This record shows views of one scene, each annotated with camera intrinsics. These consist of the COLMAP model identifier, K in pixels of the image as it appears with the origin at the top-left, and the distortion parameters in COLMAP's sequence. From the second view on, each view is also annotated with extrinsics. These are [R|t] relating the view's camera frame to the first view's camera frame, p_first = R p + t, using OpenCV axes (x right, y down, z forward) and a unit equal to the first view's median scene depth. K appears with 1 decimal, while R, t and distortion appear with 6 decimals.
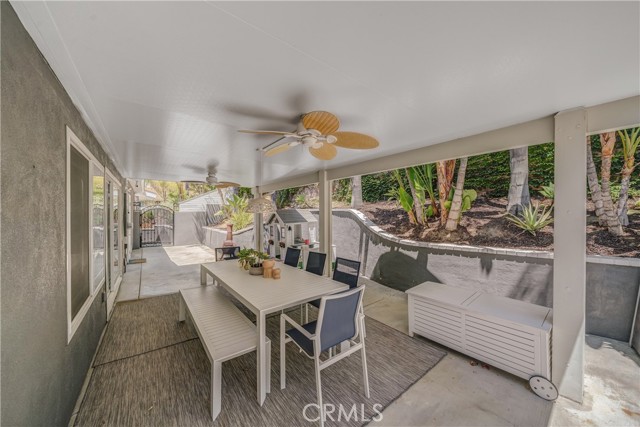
lens RADIAL K [[222.4, 0, 320.0], [0, 222.4, 213.5], [0, 0, 1]] dist [0.000232, 0.000017]
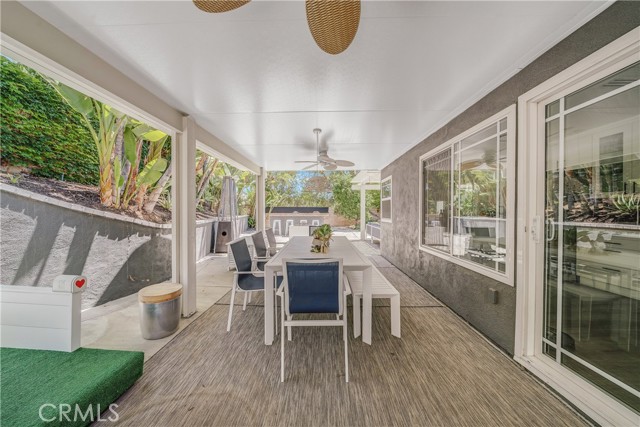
lens RADIAL K [[222.4, 0, 320.0], [0, 222.4, 213.5], [0, 0, 1]] dist [0.000232, 0.000017]
pose [[-0.772958, -0.009125, 0.634392, -0.622015], [-0.003166, 0.999940, 0.010526, 0.063954], [-0.634450, 0.006128, -0.772940, 1.197625]]
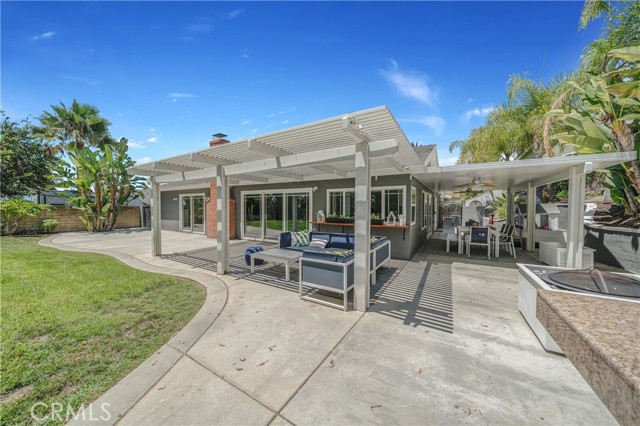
lens RADIAL K [[222.4, 0, 320.0], [0, 222.4, 213.0], [0, 0, 1]] dist [0.000232, 0.000017]
pose [[0.353736, 0.022788, -0.935068, 1.021049], [-0.001399, 0.999715, 0.023834, 0.011189], [0.935344, -0.007122, 0.353667, -1.083911]]
